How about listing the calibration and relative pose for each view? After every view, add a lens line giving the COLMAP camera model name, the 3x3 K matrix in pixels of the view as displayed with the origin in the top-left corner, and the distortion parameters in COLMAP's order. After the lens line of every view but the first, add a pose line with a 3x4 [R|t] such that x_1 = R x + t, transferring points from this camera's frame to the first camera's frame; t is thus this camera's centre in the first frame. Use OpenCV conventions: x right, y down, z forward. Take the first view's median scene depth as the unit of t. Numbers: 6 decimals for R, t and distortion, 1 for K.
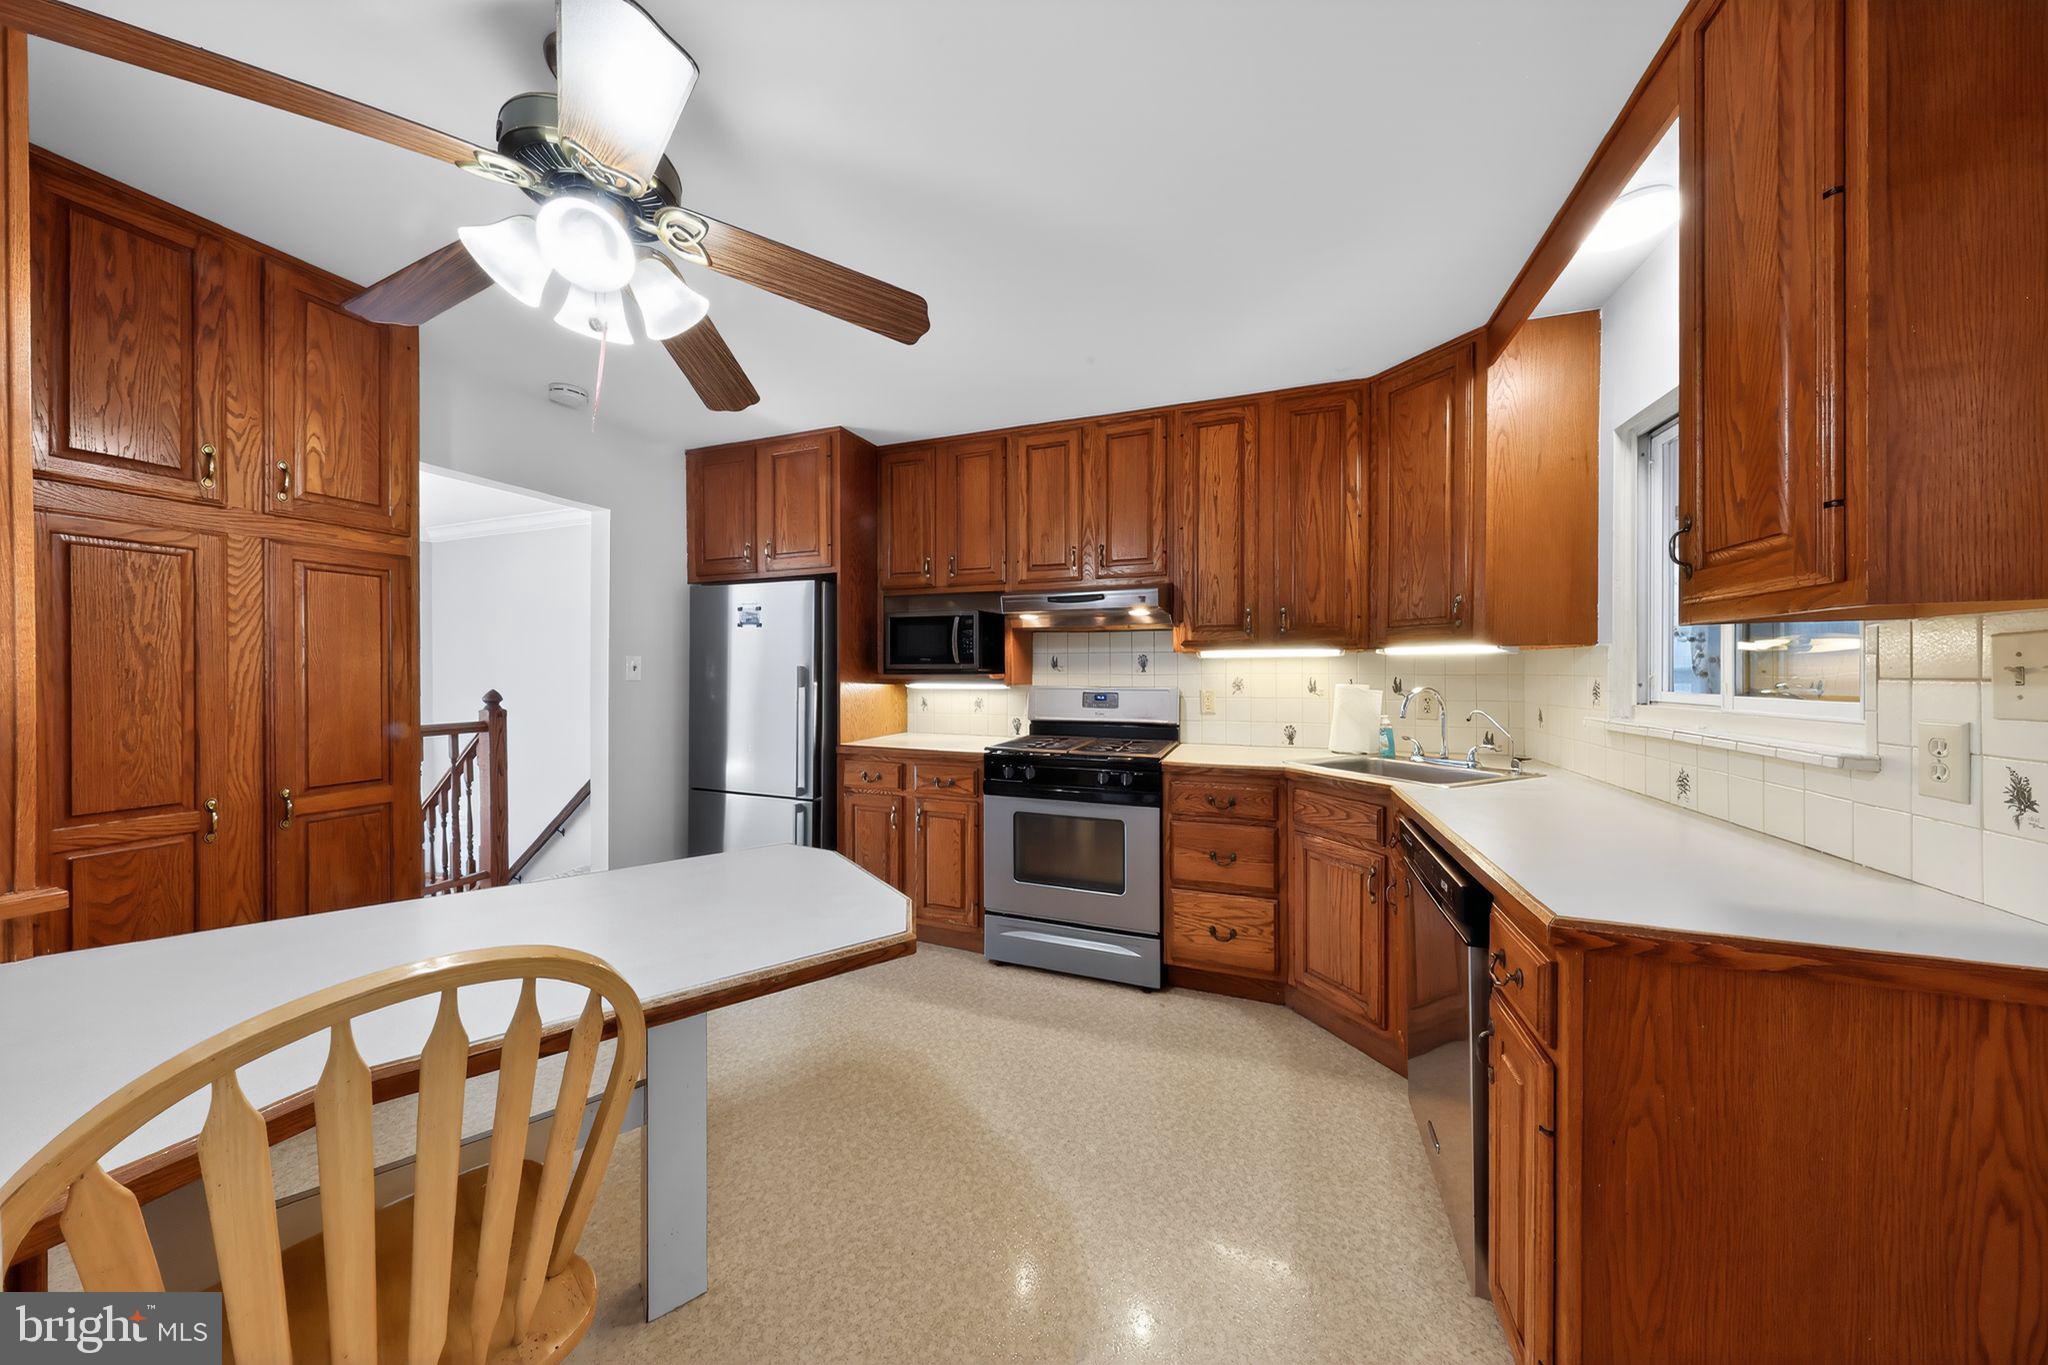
lens RADIAL K [[658.5, 0, 1023.6], [0, 658.5, 676.6], [0, 0, 1]] dist [0.000312, 0.000020]
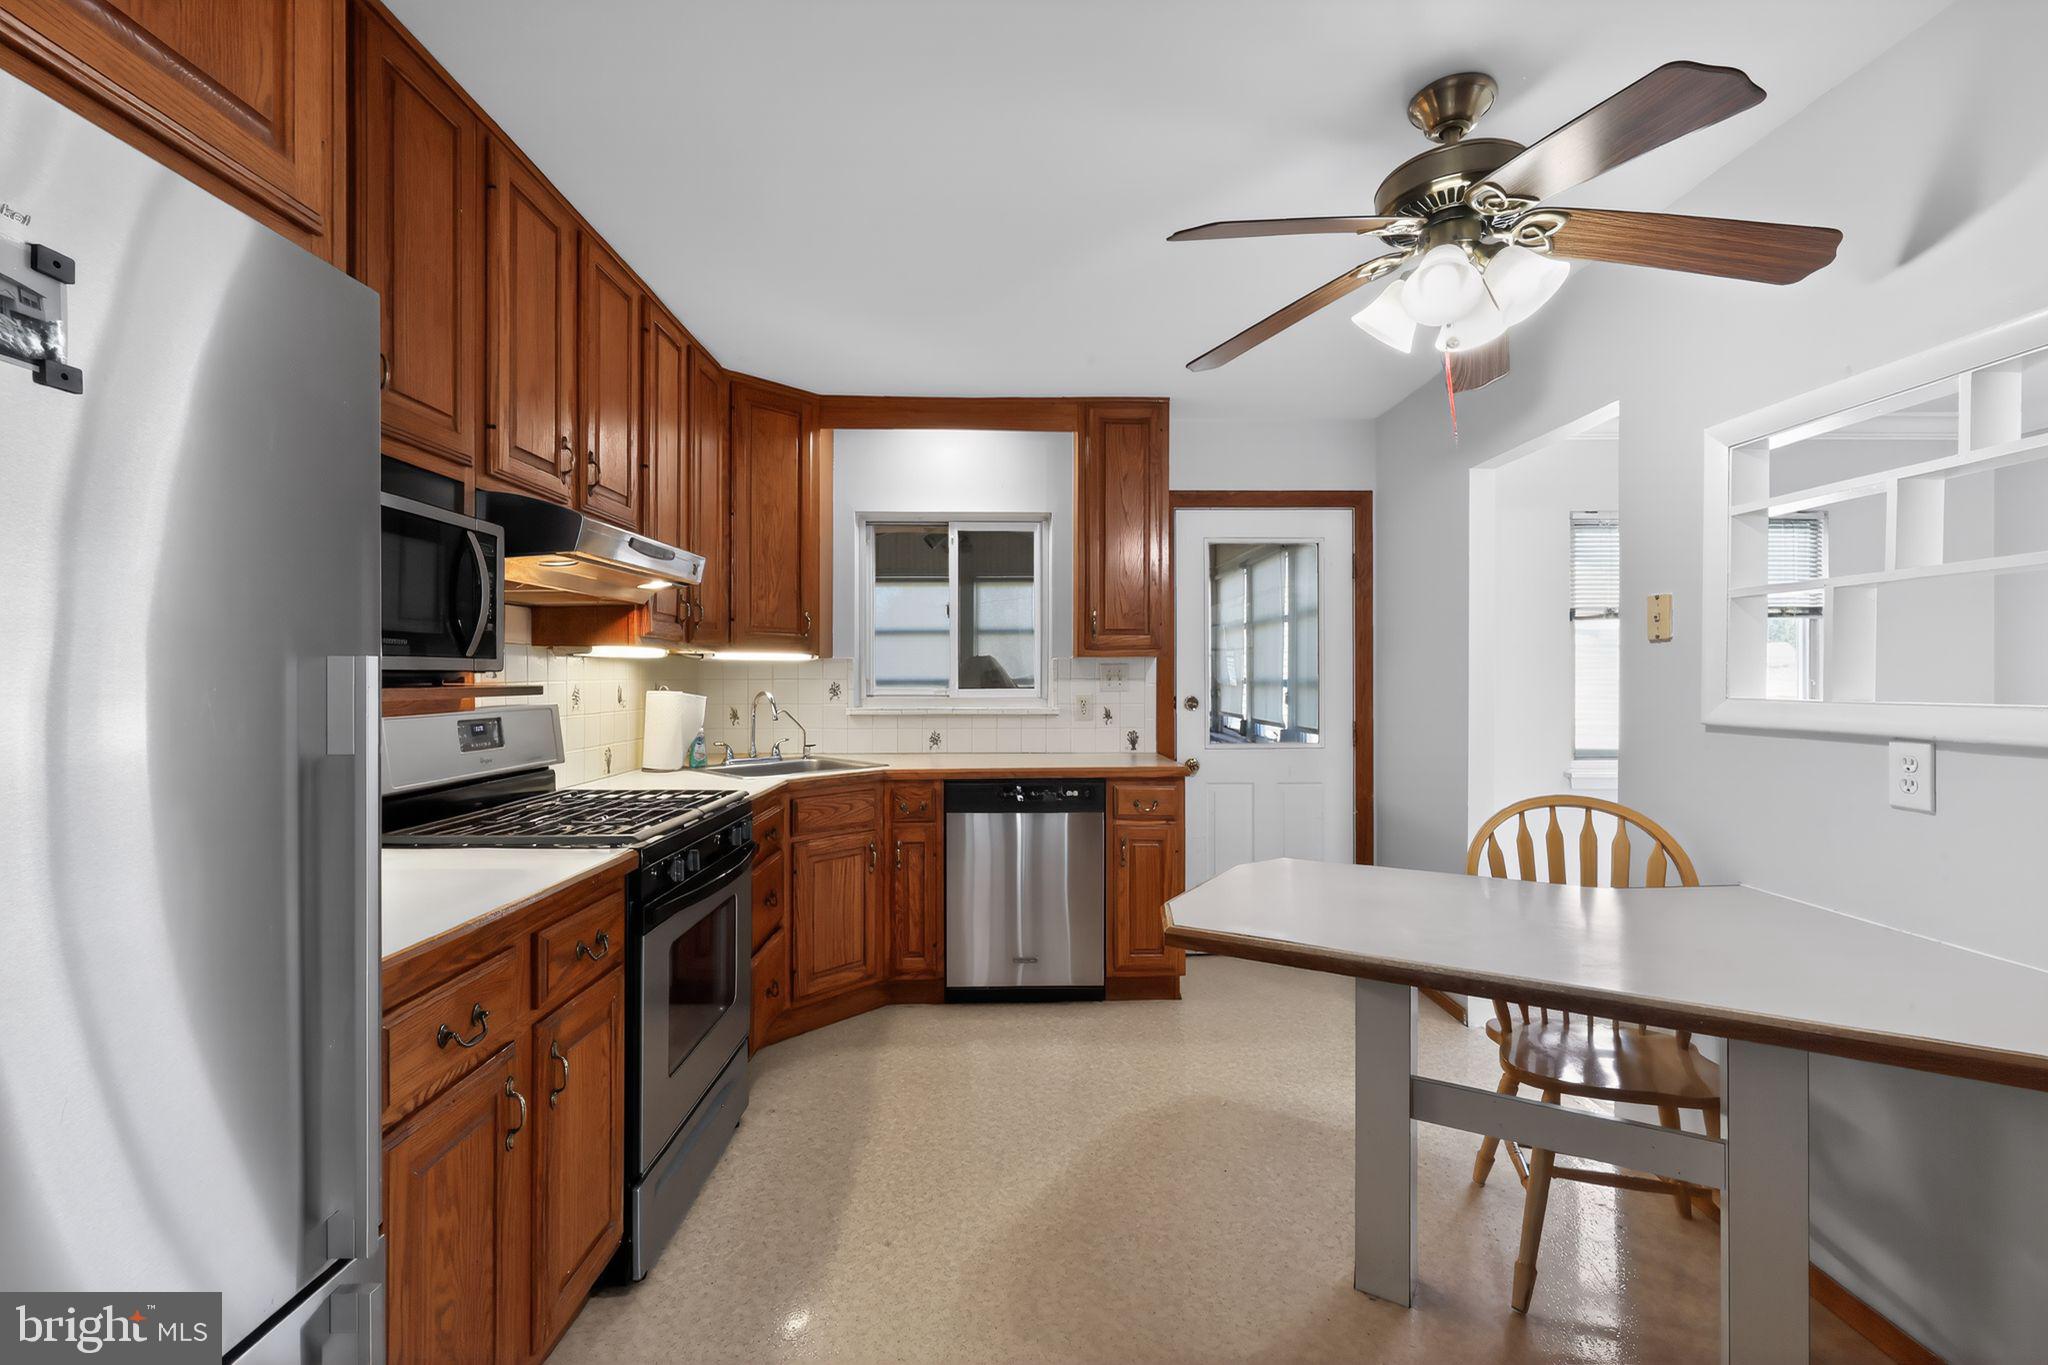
lens RADIAL K [[901.0, 0, 1028.6], [0, 901.0, 673.1], [0, 0, 1]] dist [-0.000006, -0.000006]
pose [[-0.363600, -0.000103, 0.931555, -1.072728], [0.008279, 0.999960, 0.003342, -0.016003], [-0.931518, 0.008927, -0.363585, 1.333622]]
